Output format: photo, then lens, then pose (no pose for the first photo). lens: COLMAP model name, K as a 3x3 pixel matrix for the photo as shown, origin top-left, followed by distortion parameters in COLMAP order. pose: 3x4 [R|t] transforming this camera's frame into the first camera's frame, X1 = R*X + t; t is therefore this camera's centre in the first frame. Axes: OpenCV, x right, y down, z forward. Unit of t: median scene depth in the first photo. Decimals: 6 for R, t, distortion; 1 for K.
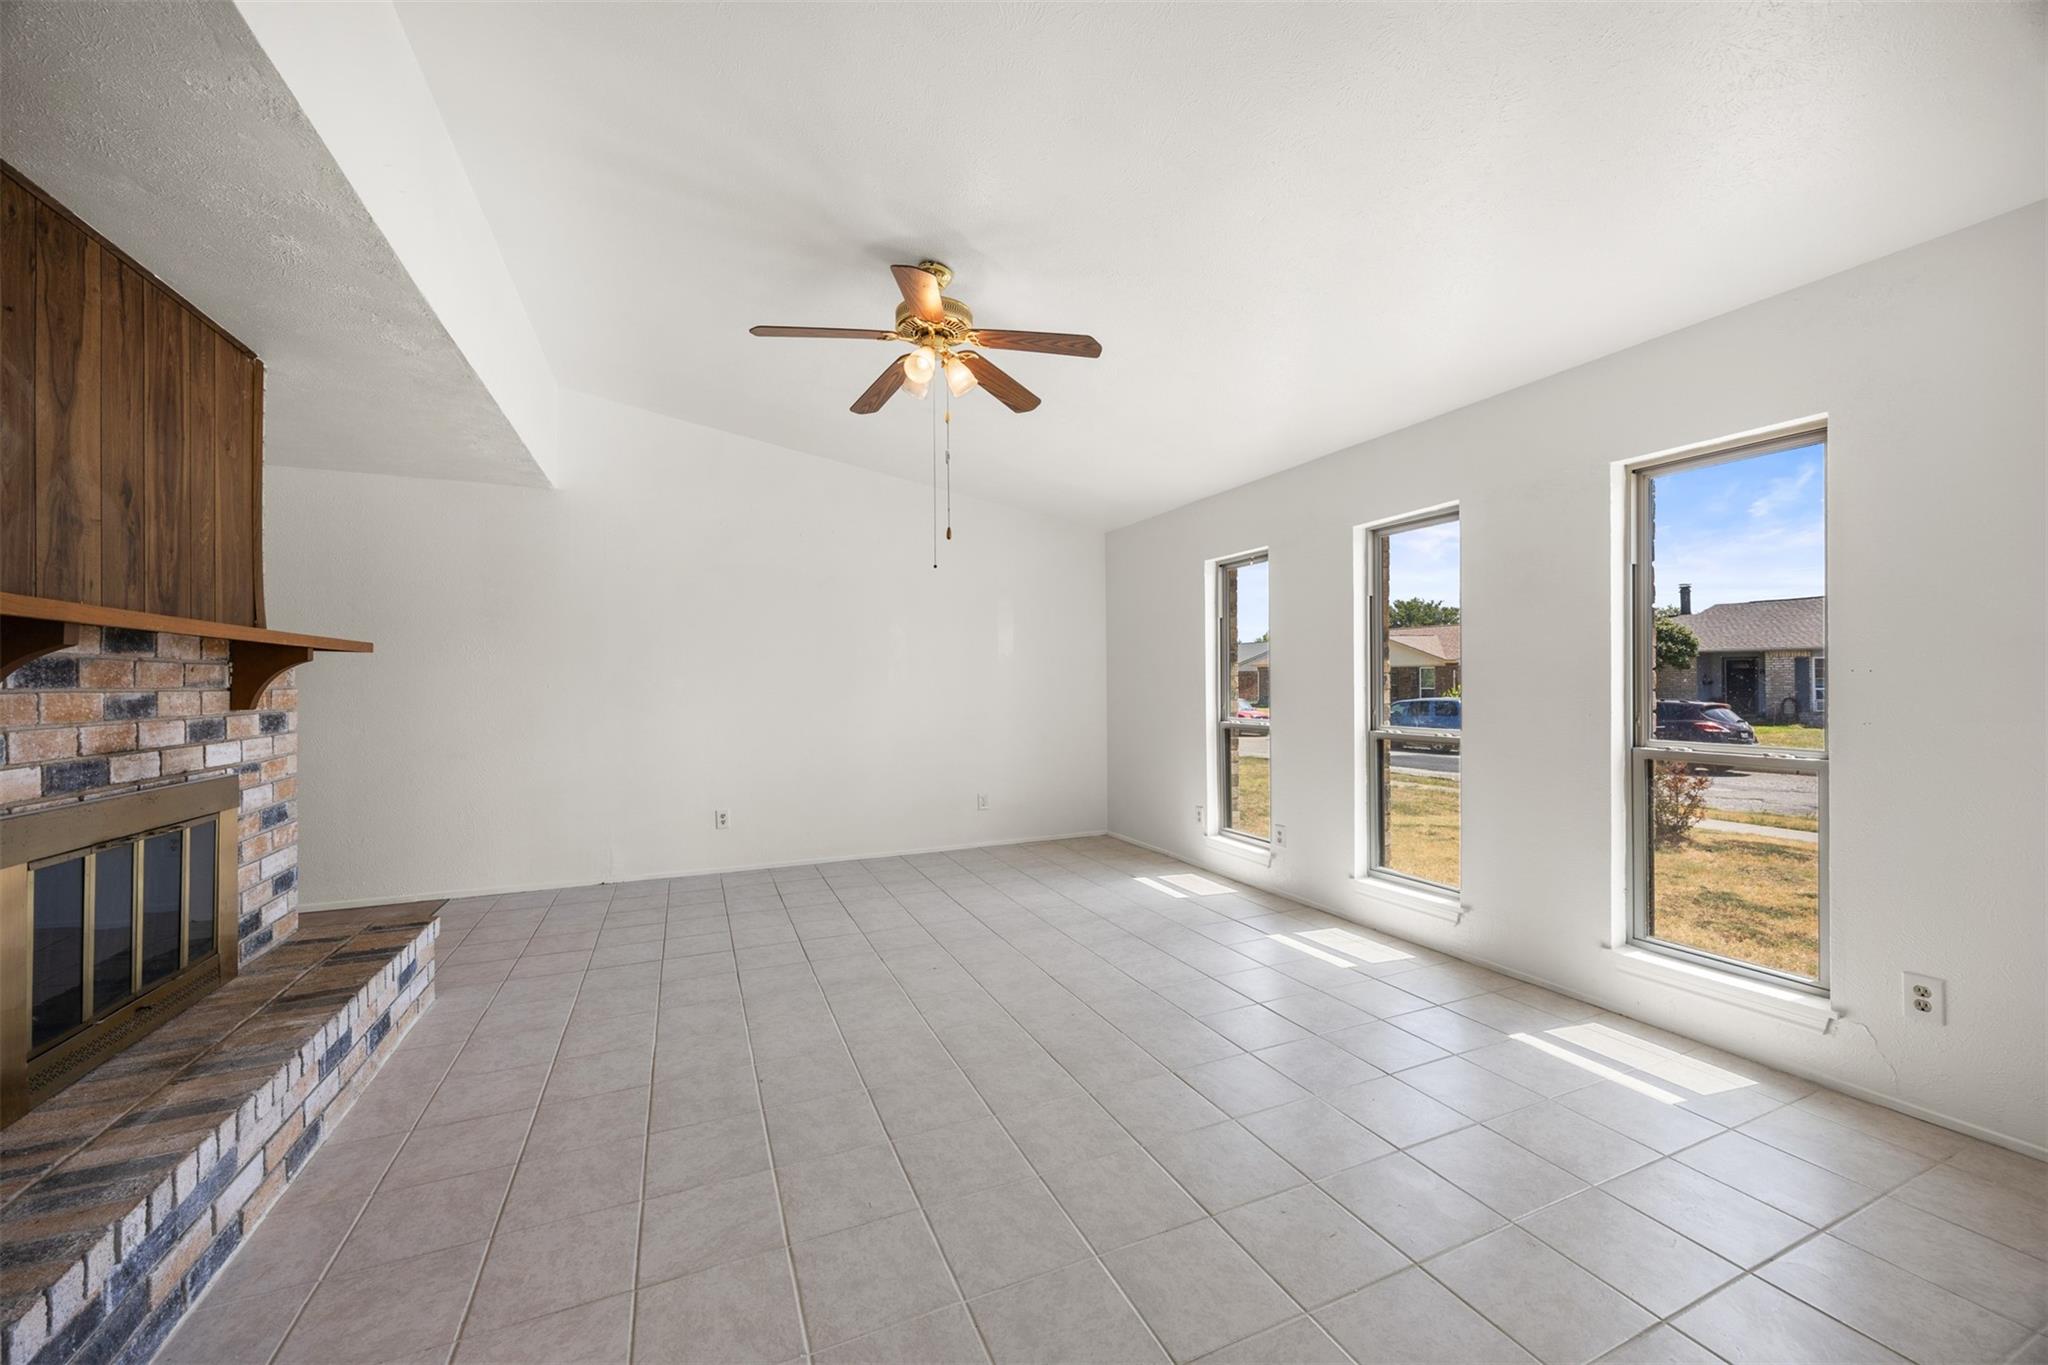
lens RADIAL K [[787.0, 0, 1036.1], [0, 787.0, 677.6], [0, 0, 1]] dist [-0.007776, 0.000173]
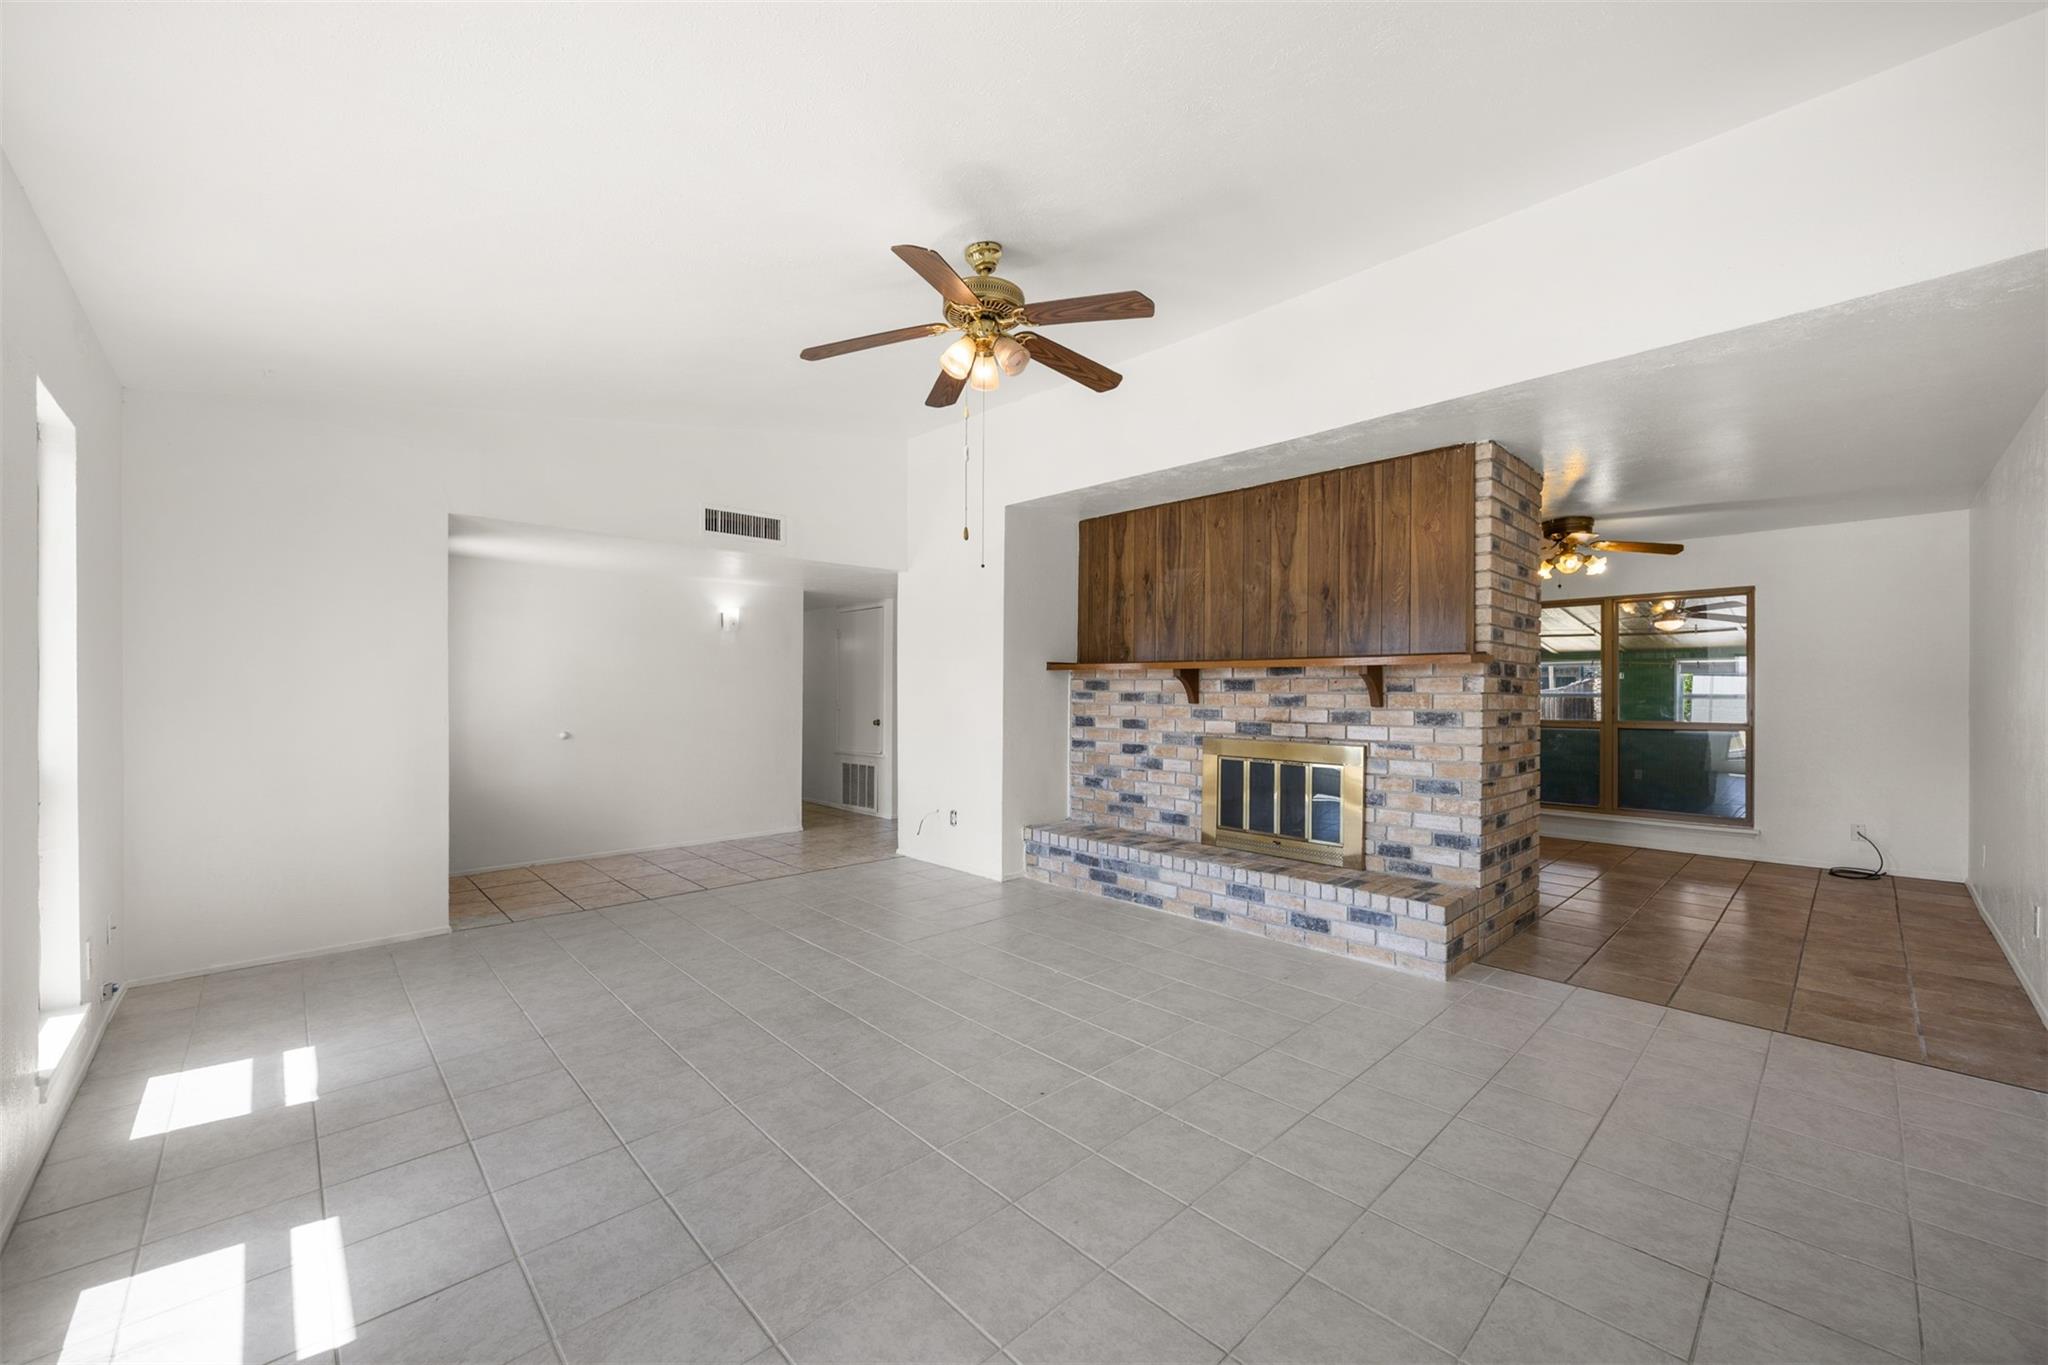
lens RADIAL K [[787.0, 0, 1036.8], [0, 787.0, 692.3], [0, 0, 1]] dist [-0.007776, 0.000173]
pose [[-0.942034, 0.003047, -0.335504, 0.167200], [0.004146, 0.999988, -0.002559, 0.015242], [0.335492, -0.003801, -0.942035, 2.498583]]
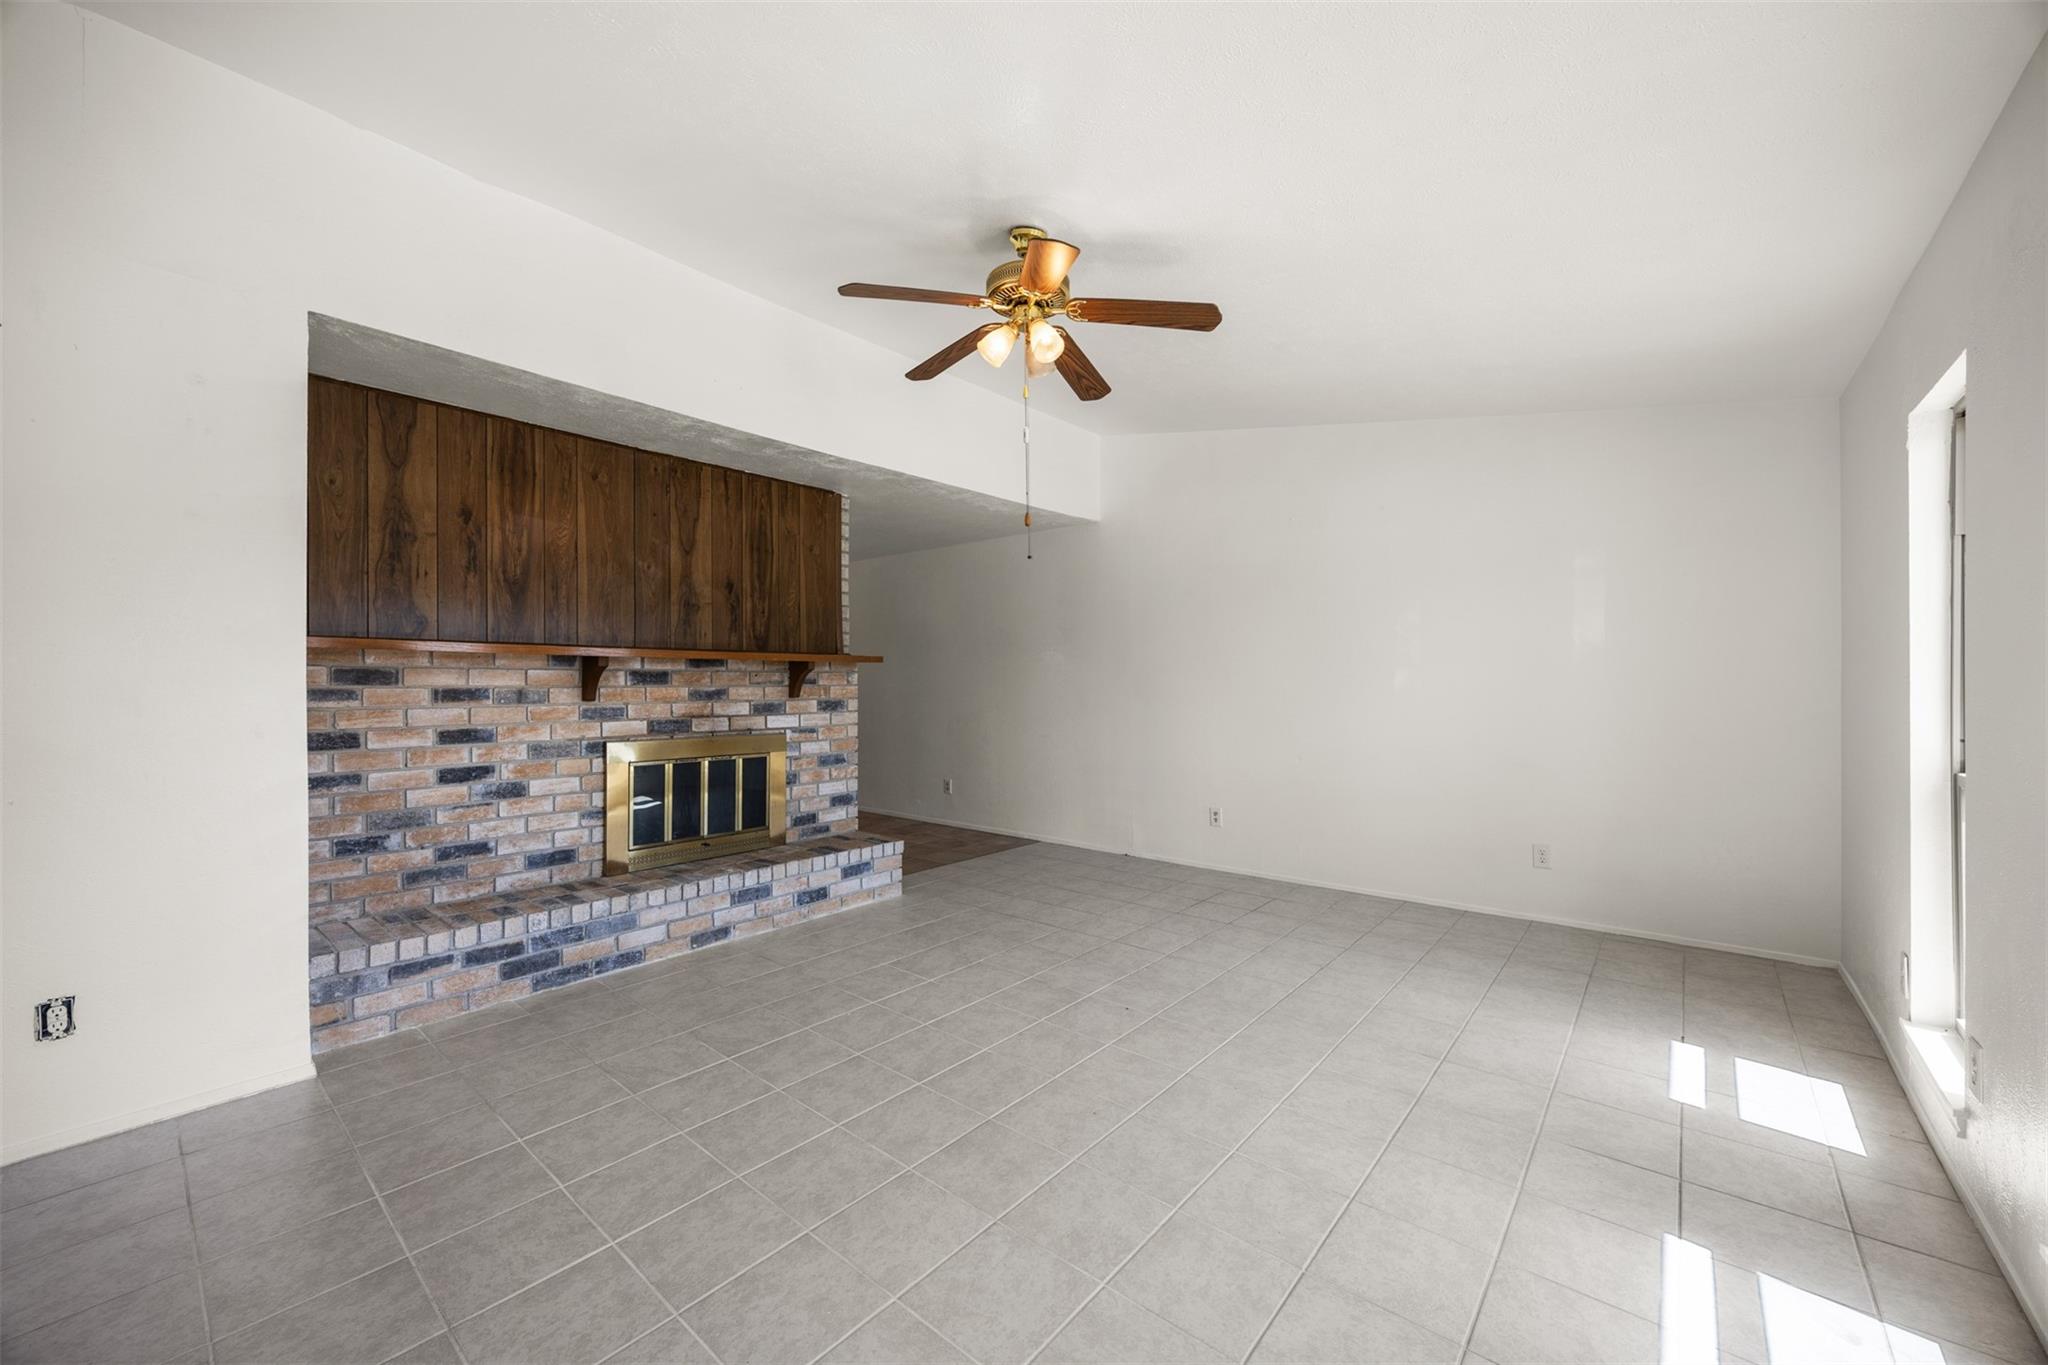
lens RADIAL K [[787.0, 0, 1022.4], [0, 787.0, 680.6], [0, 0, 1]] dist [-0.007776, 0.000173]
pose [[0.426595, 0.003190, -0.904437, 0.922665], [0.005379, 0.999967, 0.006064, -0.005678], [0.904427, -0.007452, 0.426564, 0.782591]]
